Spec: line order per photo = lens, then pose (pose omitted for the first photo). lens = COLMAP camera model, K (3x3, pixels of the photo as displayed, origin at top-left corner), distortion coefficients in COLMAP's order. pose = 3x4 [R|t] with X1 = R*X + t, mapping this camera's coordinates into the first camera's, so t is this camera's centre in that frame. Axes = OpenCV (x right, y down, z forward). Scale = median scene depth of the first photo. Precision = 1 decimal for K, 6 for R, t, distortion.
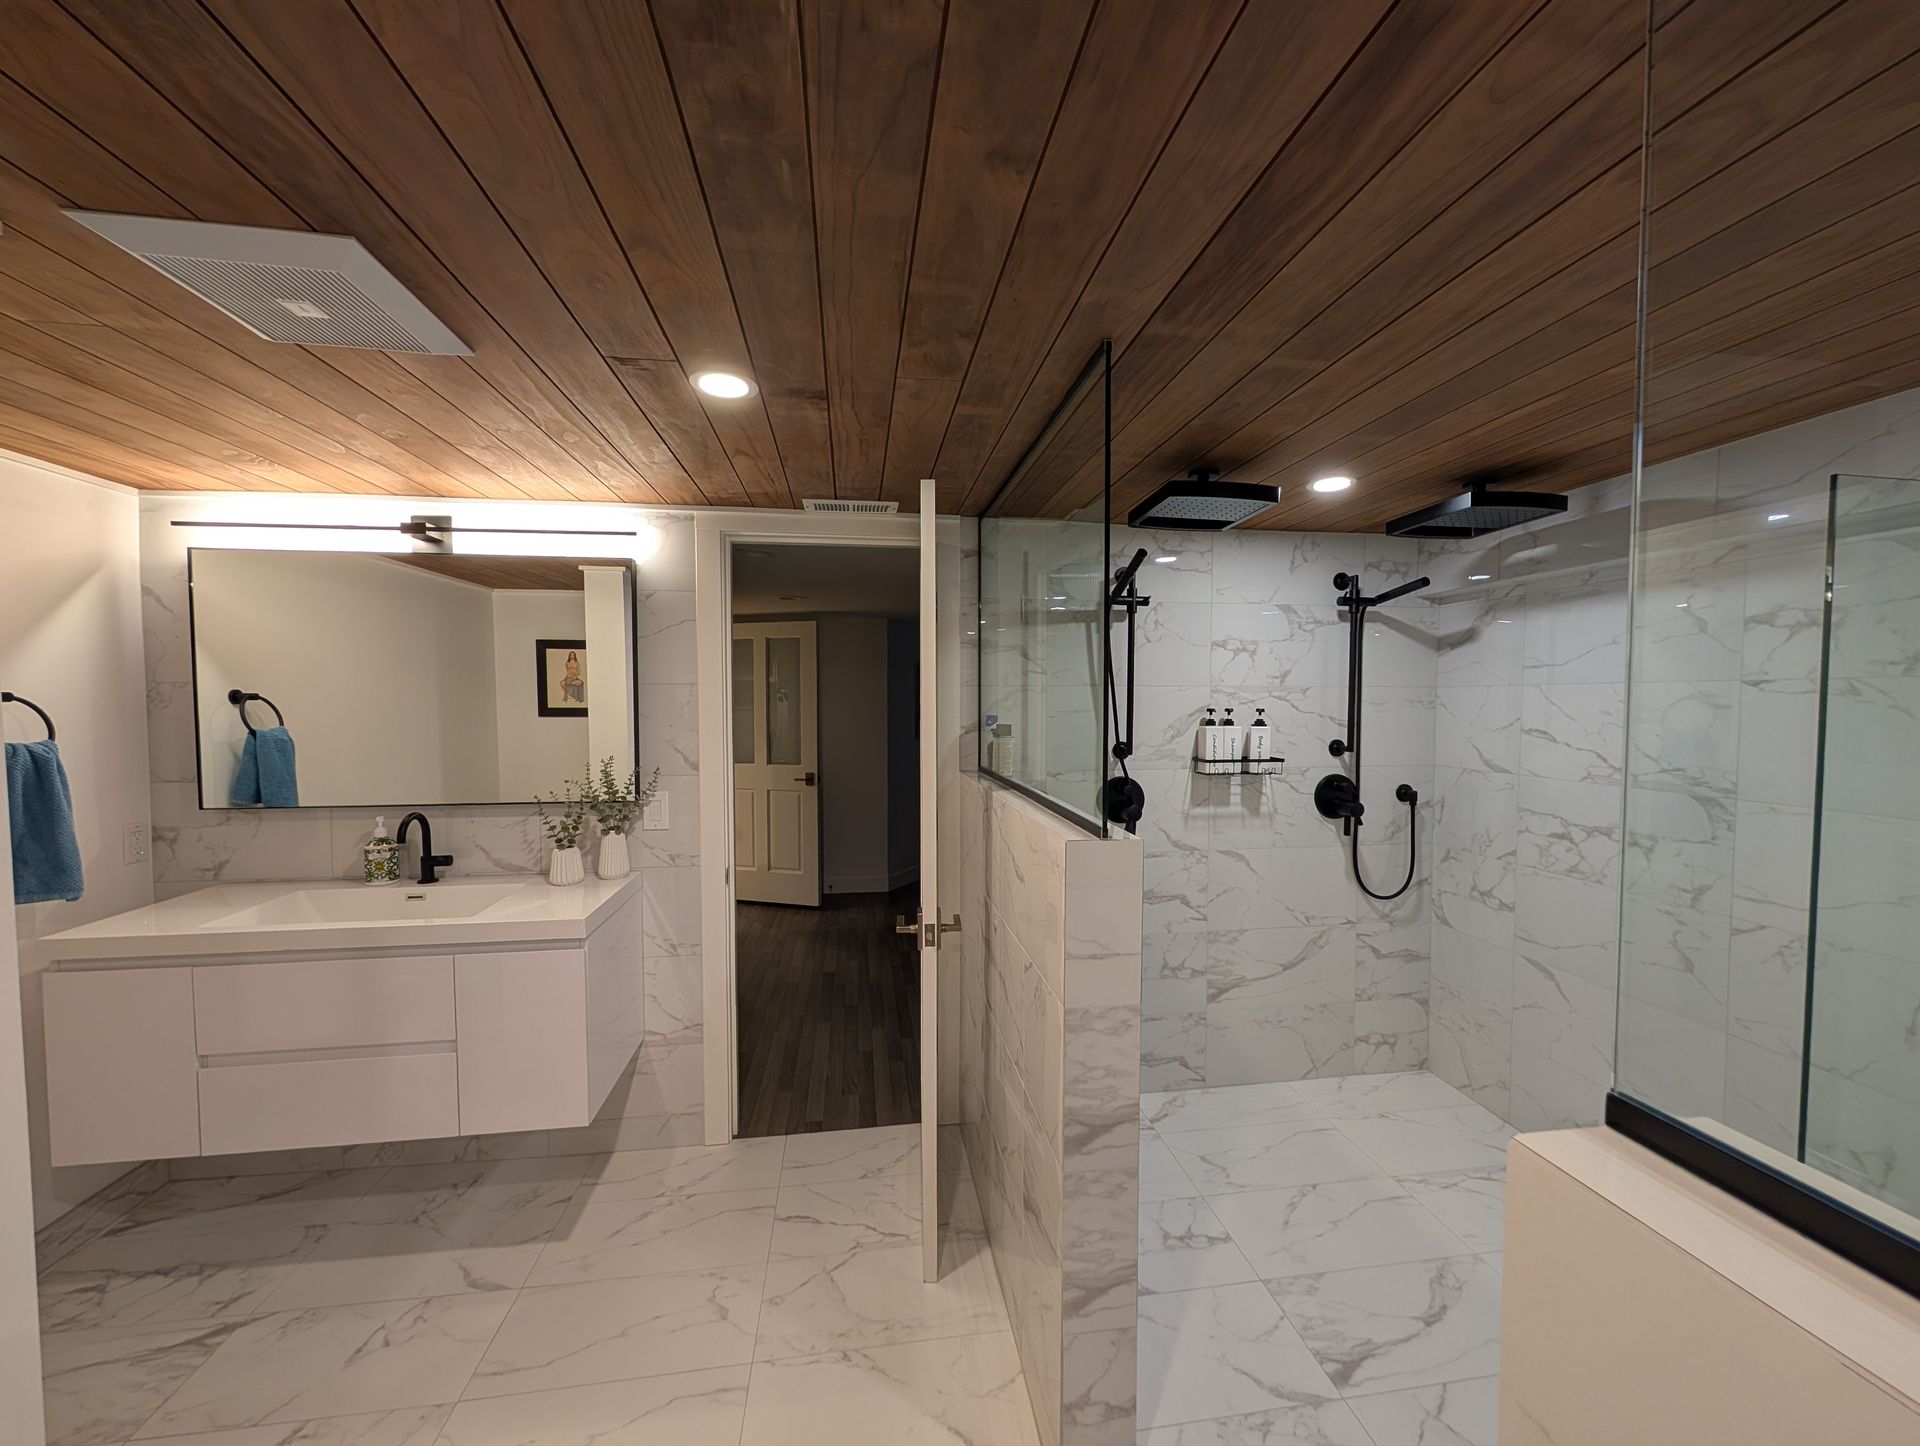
lens RADIAL K [[729.9, 0, 959.3], [0, 729.9, 727.8], [0, 0, 1]] dist [-0.001273, 0.000522]
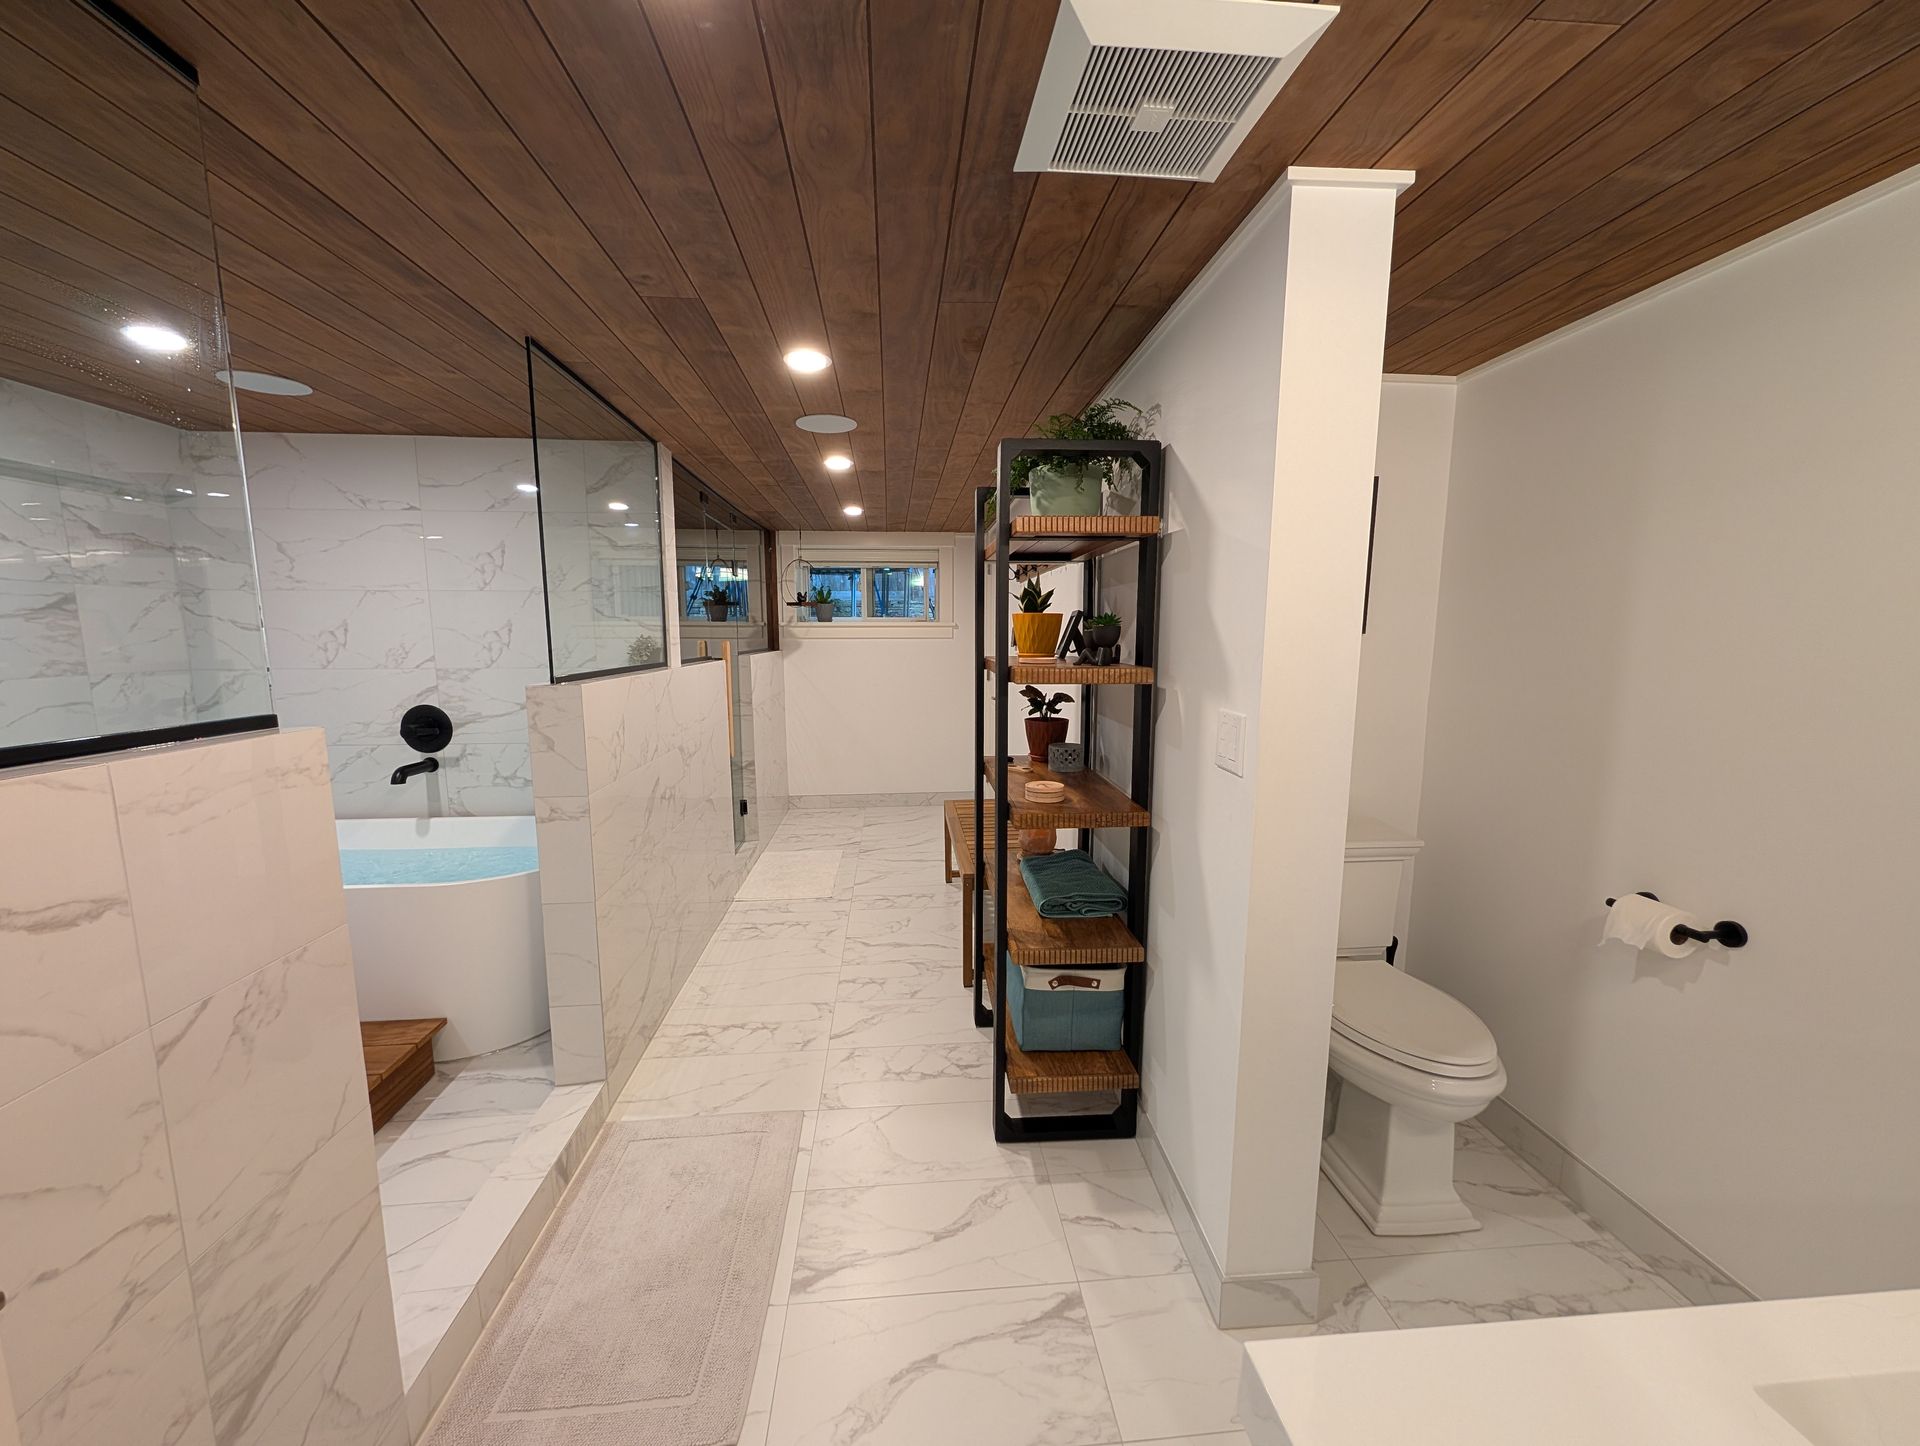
lens RADIAL K [[729.9, 0, 958.5], [0, 729.9, 726.9], [0, 0, 1]] dist [-0.001273, 0.000522]
pose [[-0.998249, -0.005207, 0.058928, -0.309102], [0.004818, 0.985653, 0.168713, 0.010081], [-0.058961, 0.168701, -0.983902, 0.881984]]
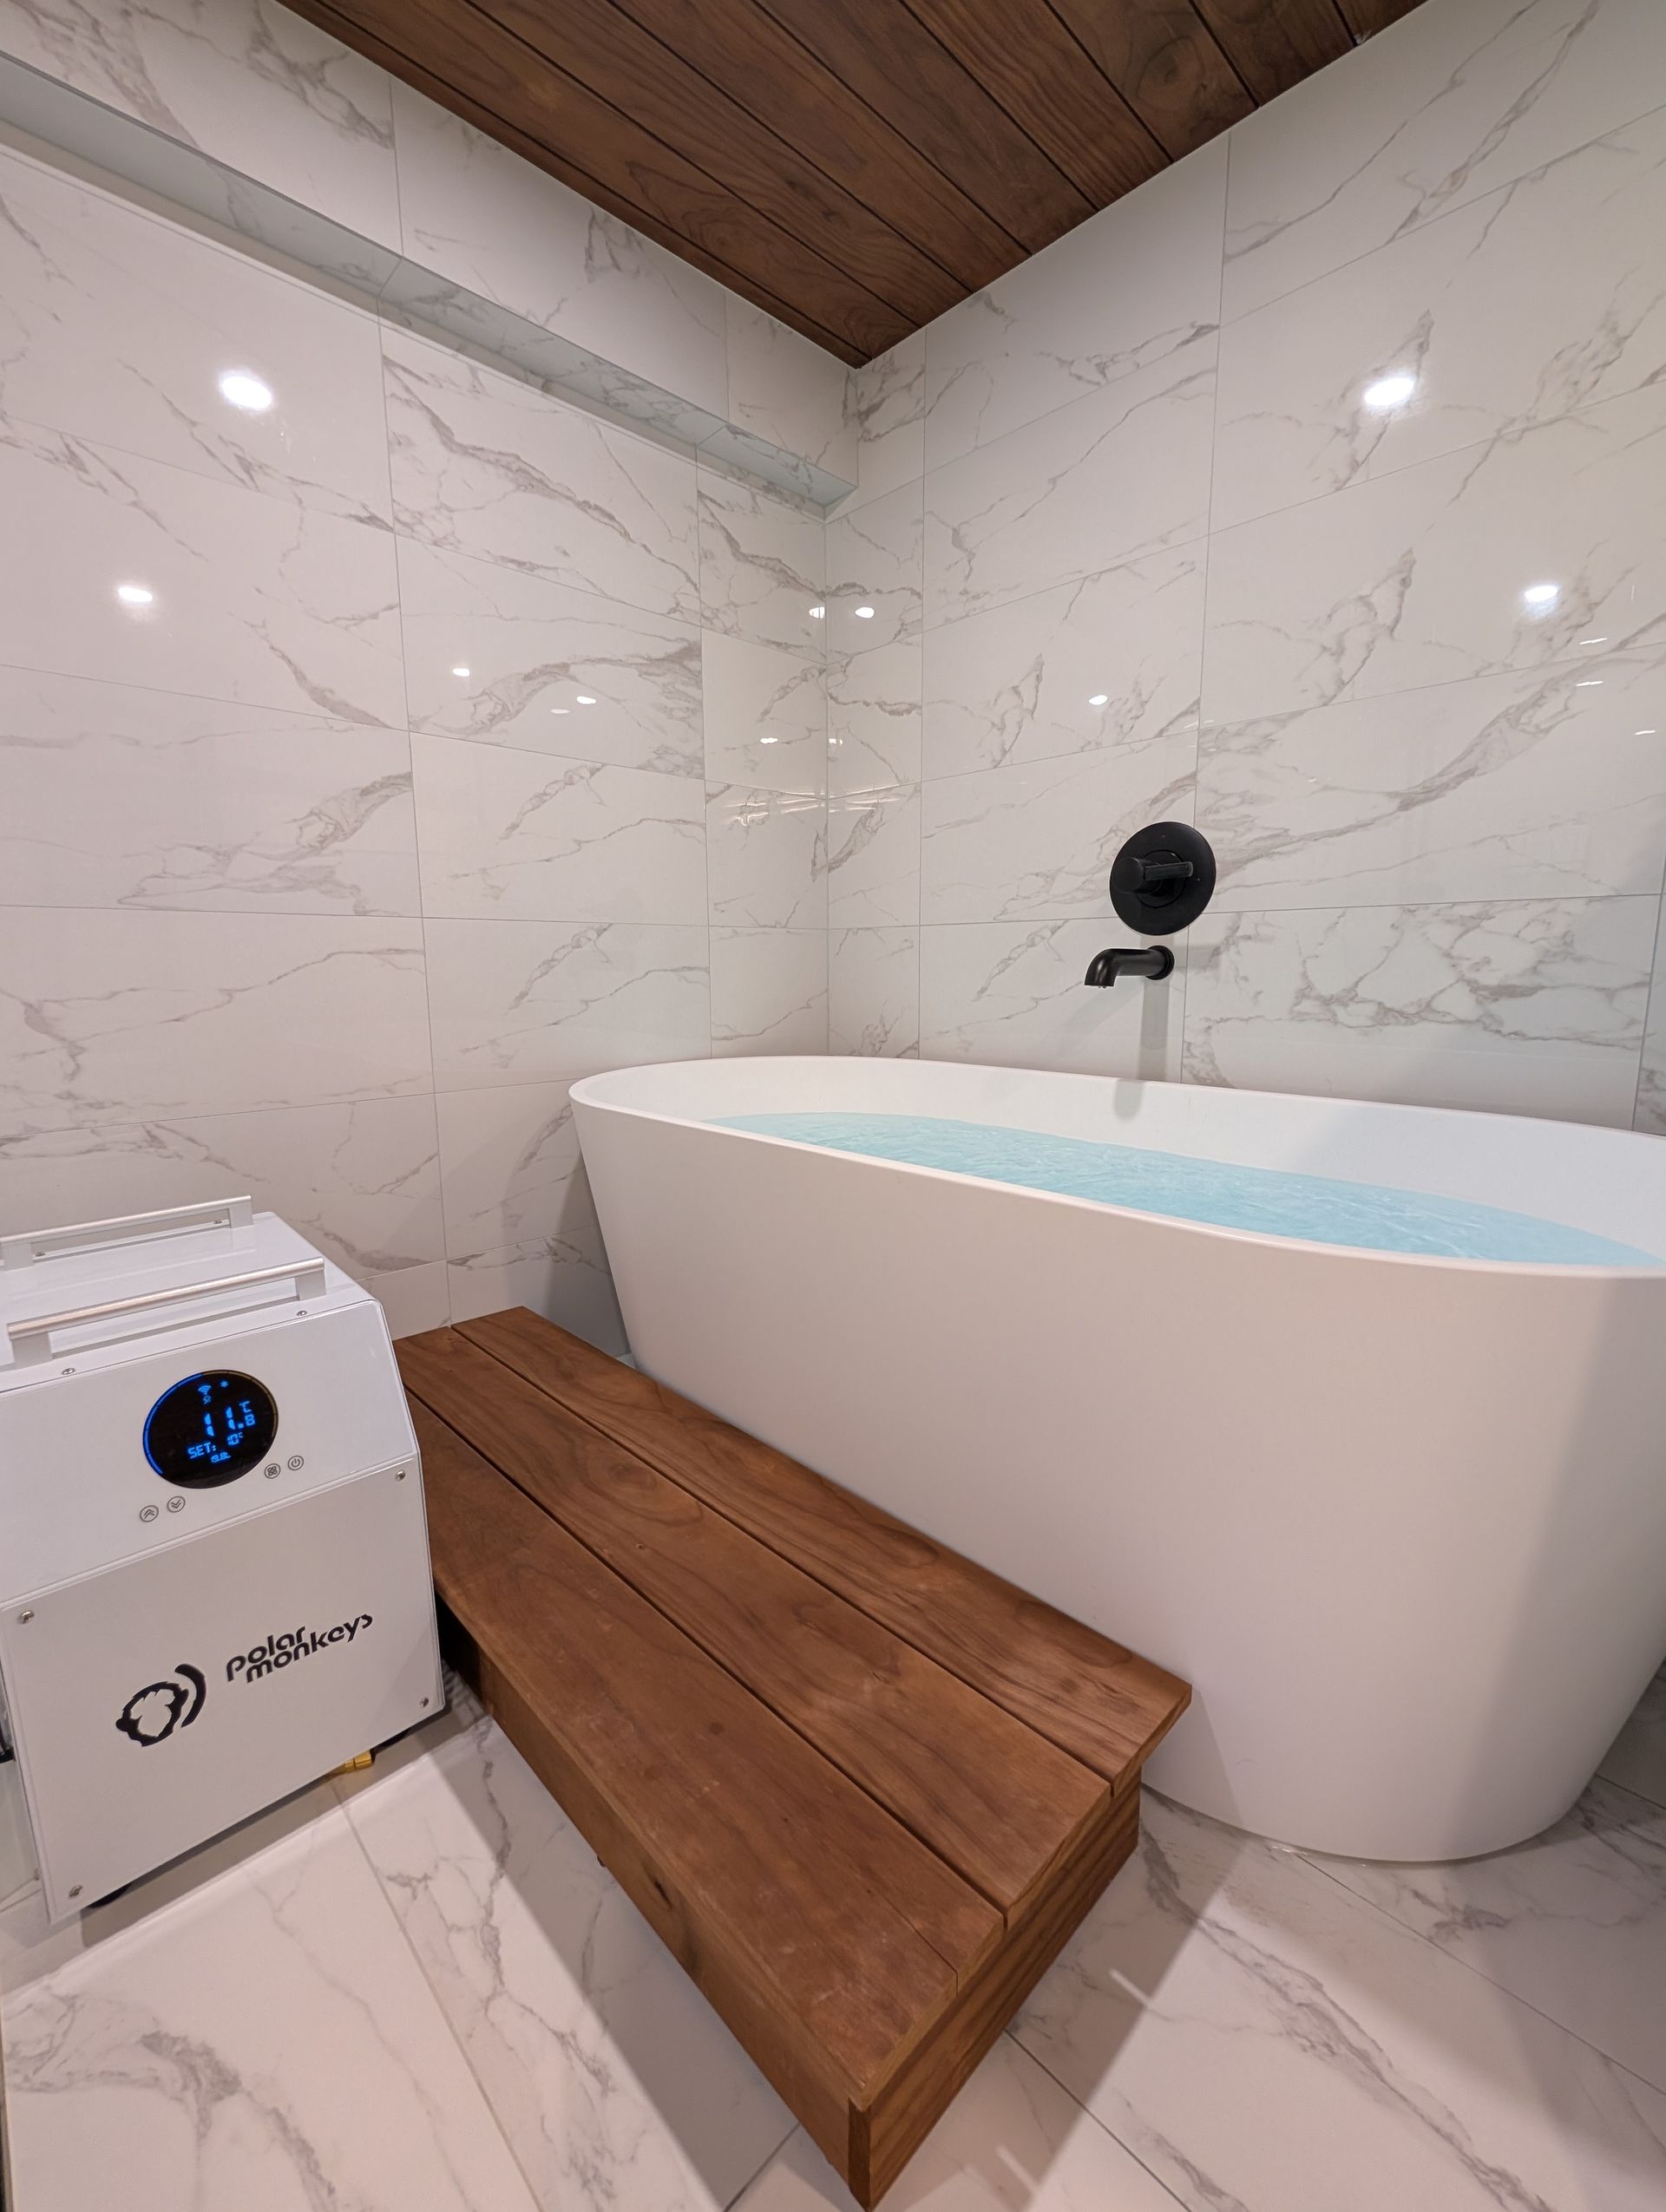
lens RADIAL K [[905.7, 0, 818.6], [0, 905.7, 1106.9], [0, 0, 1]] dist [-0.004413, 0.000050]
pose [[-0.573856, -0.117783, 0.810442, 0.180649], [0.040943, 0.984240, 0.172033, 0.230835], [-0.817932, 0.131904, -0.559990, 0.390601]]
